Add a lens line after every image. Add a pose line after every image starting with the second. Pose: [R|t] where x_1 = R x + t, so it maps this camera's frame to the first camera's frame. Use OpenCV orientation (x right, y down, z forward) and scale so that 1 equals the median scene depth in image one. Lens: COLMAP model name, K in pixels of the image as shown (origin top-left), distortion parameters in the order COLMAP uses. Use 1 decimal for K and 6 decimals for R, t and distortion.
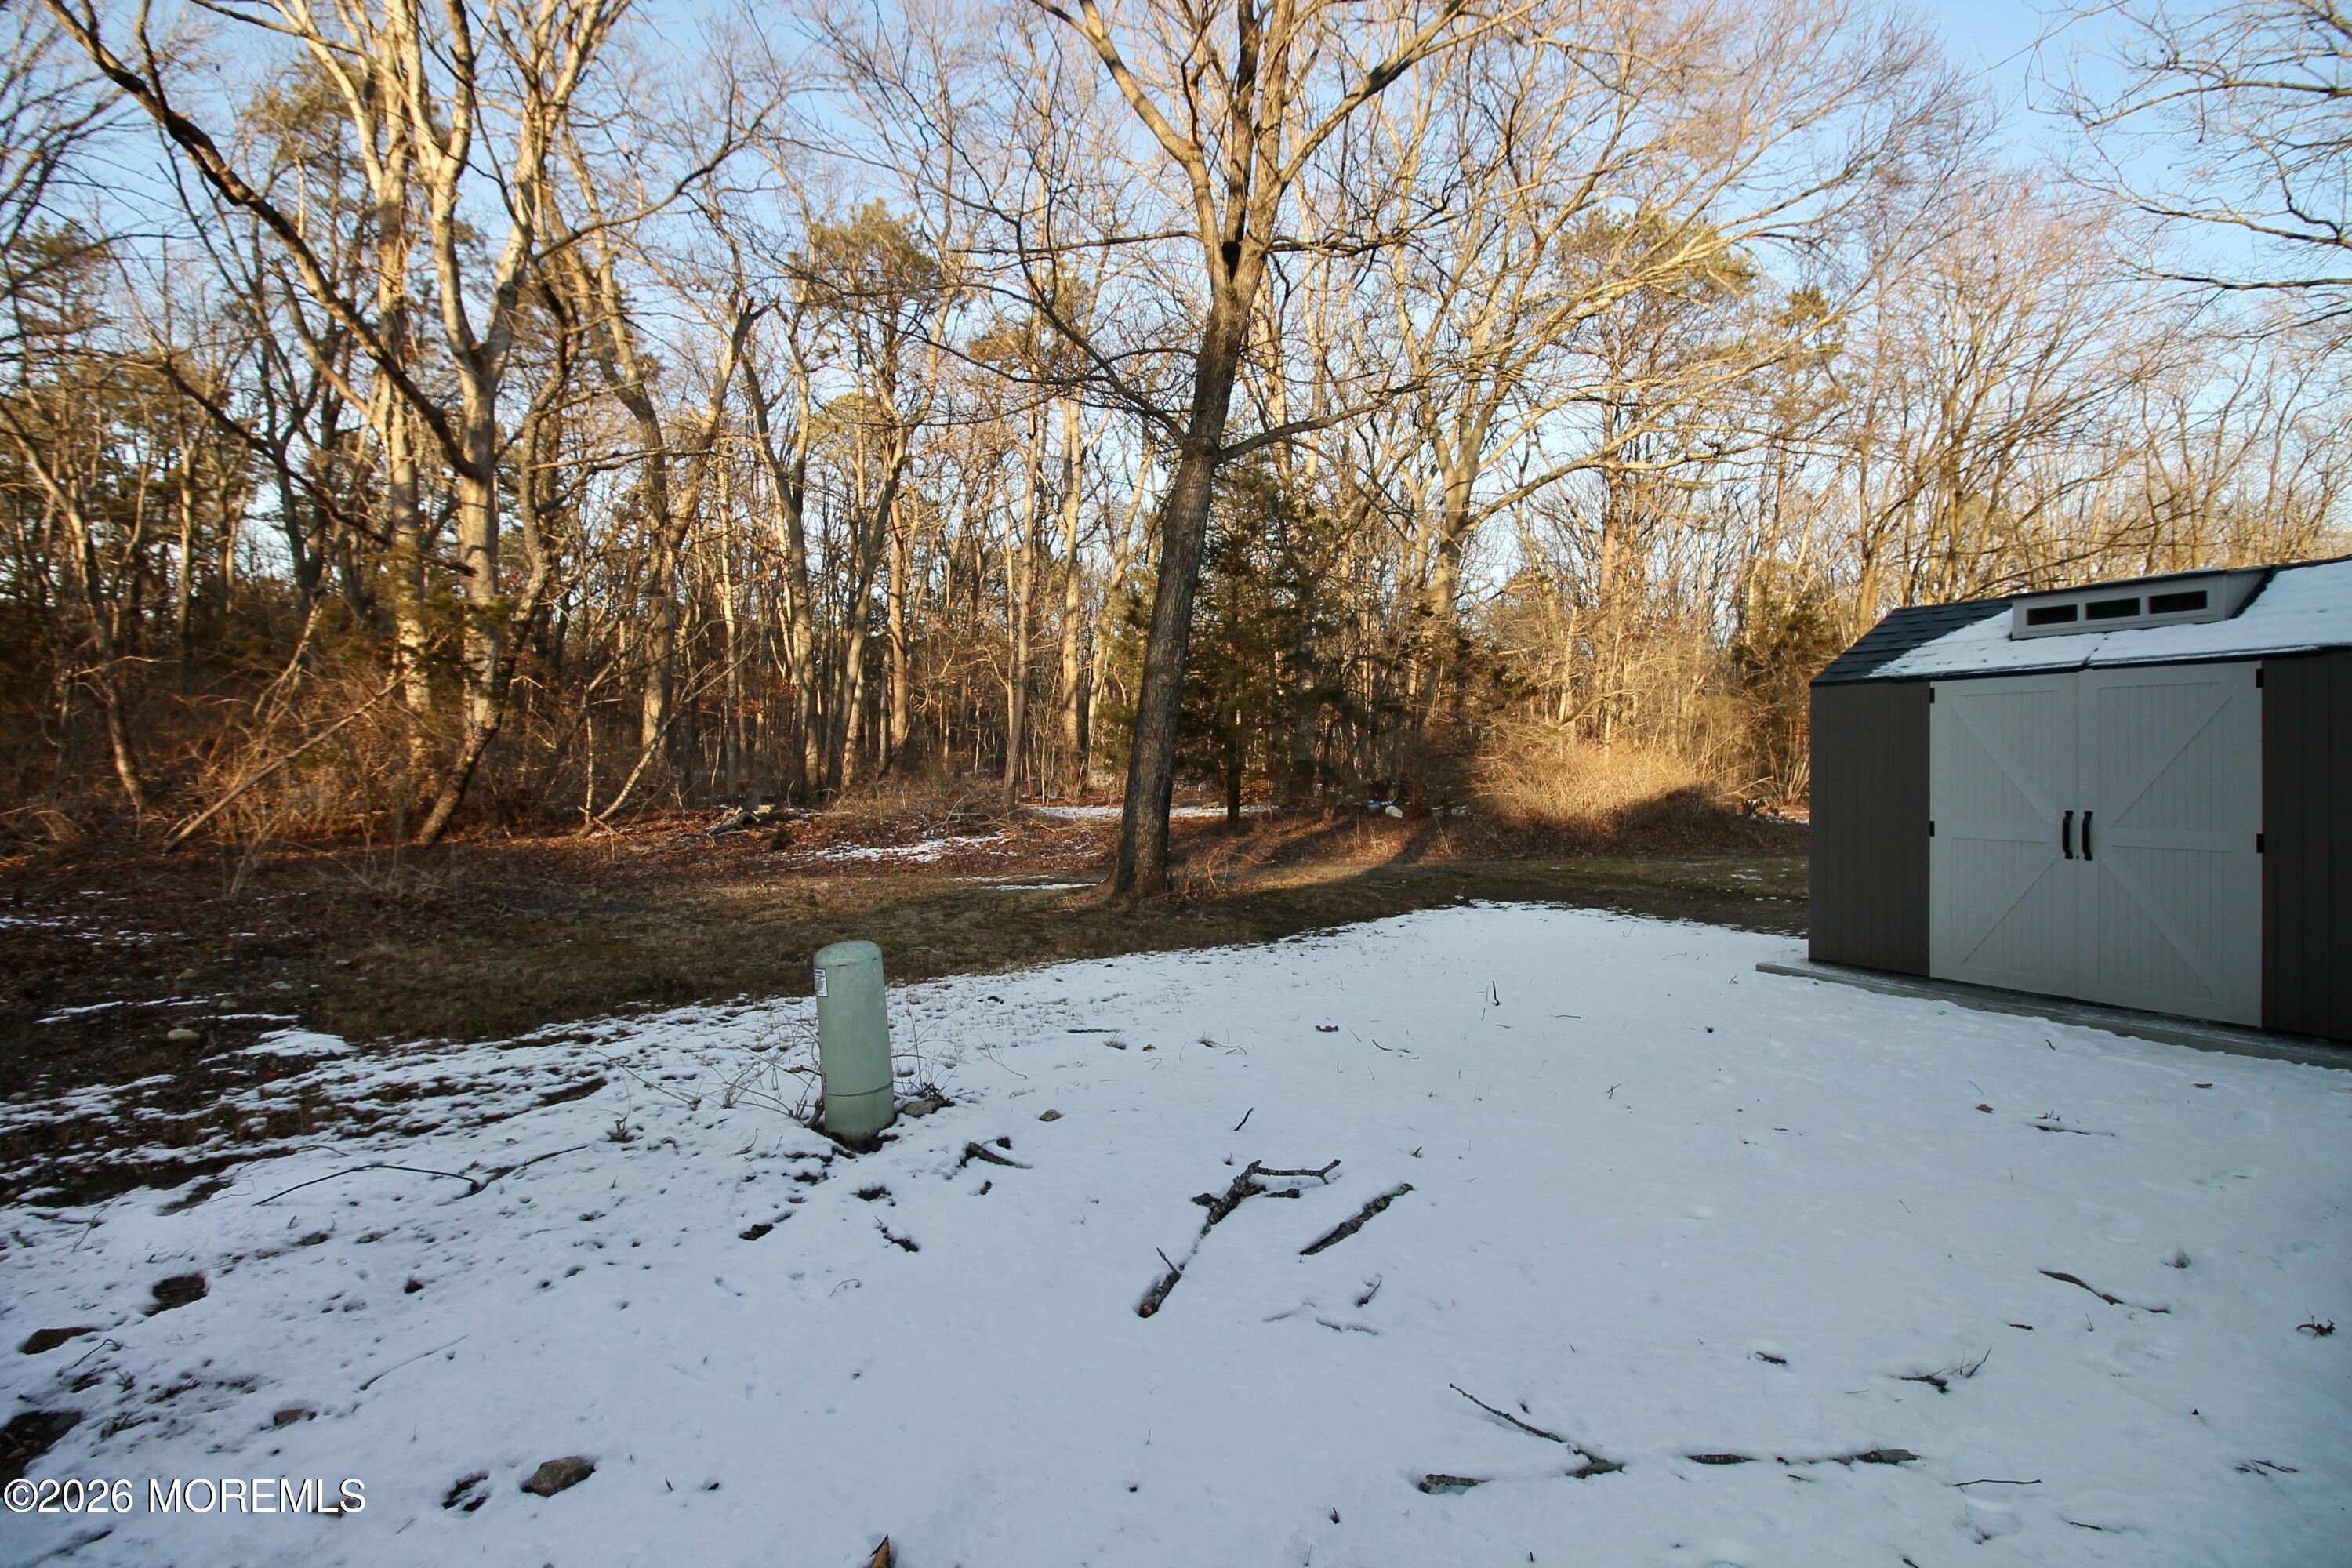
lens RADIAL K [[1111.3, 0, 1179.6], [0, 1111.3, 769.4], [0, 0, 1]] dist [-0.000132, -0.012433]
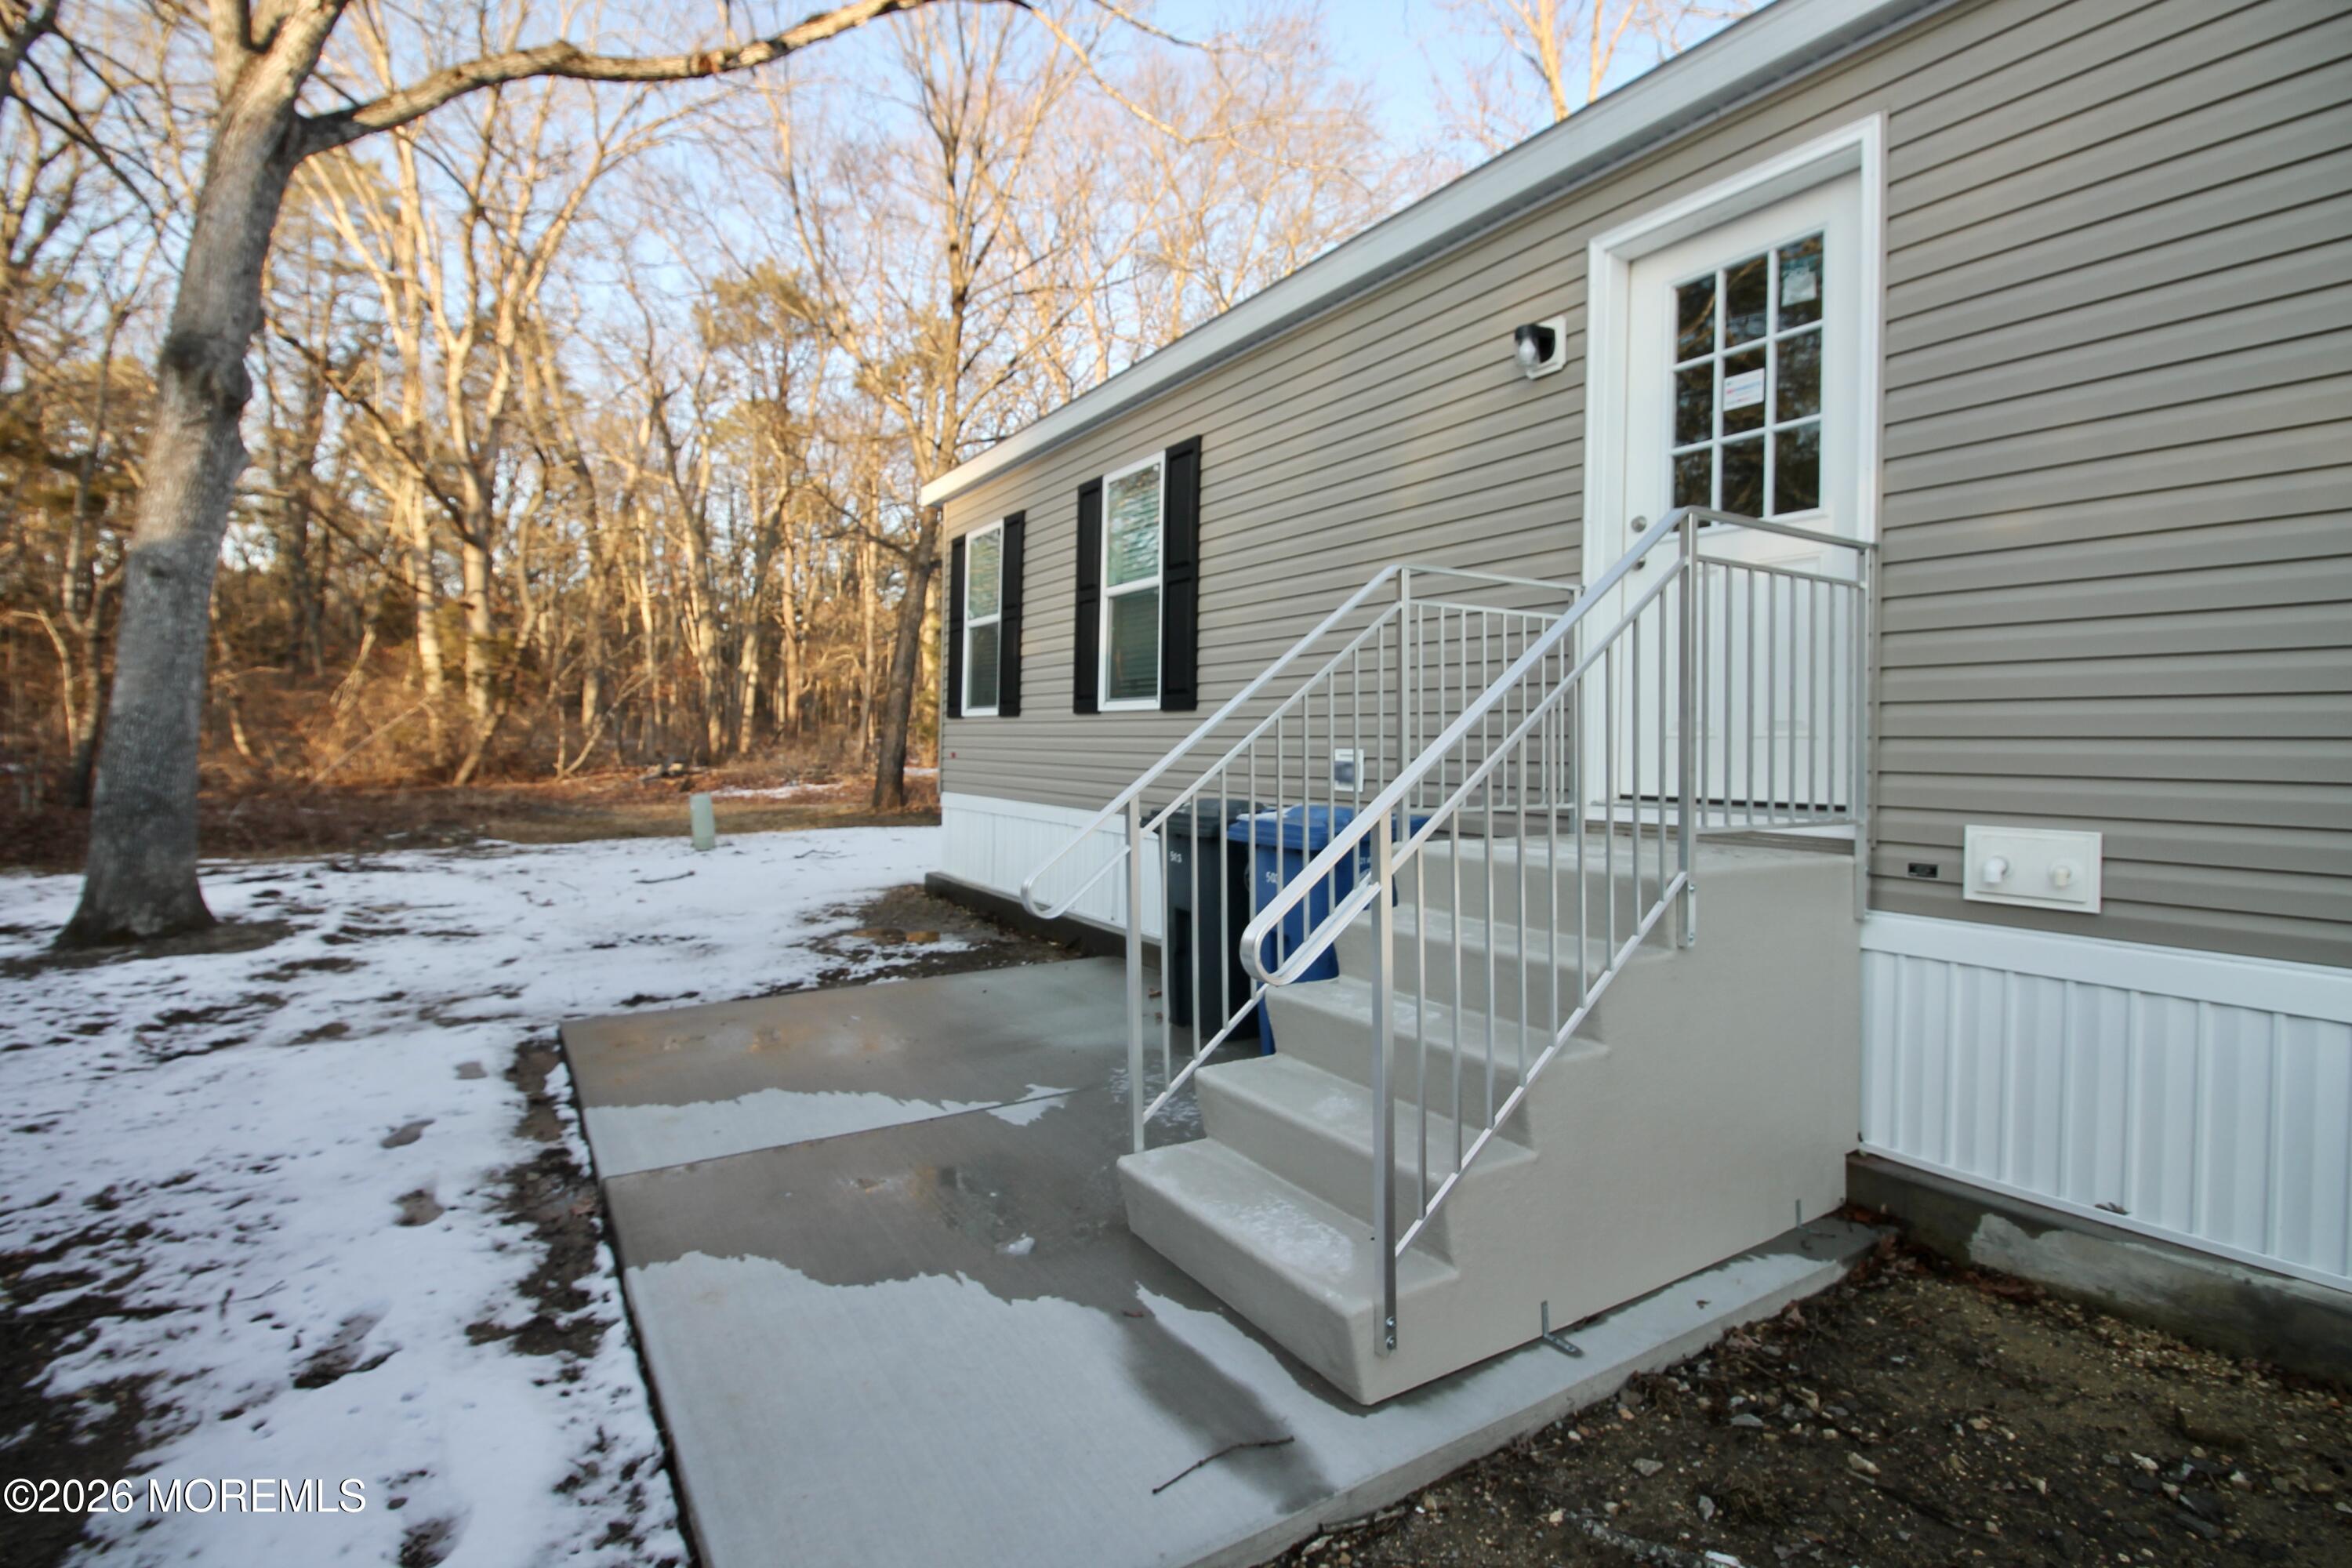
lens RADIAL K [[1111.3, 0, 1171.5], [0, 1111.3, 766.8], [0, 0, 1]] dist [-0.000132, -0.012433]
pose [[0.998190, -0.001994, 0.060100, 0.205064], [0.000533, 0.999704, 0.024306, 0.000165], [-0.060130, -0.024230, 0.997896, -0.540860]]
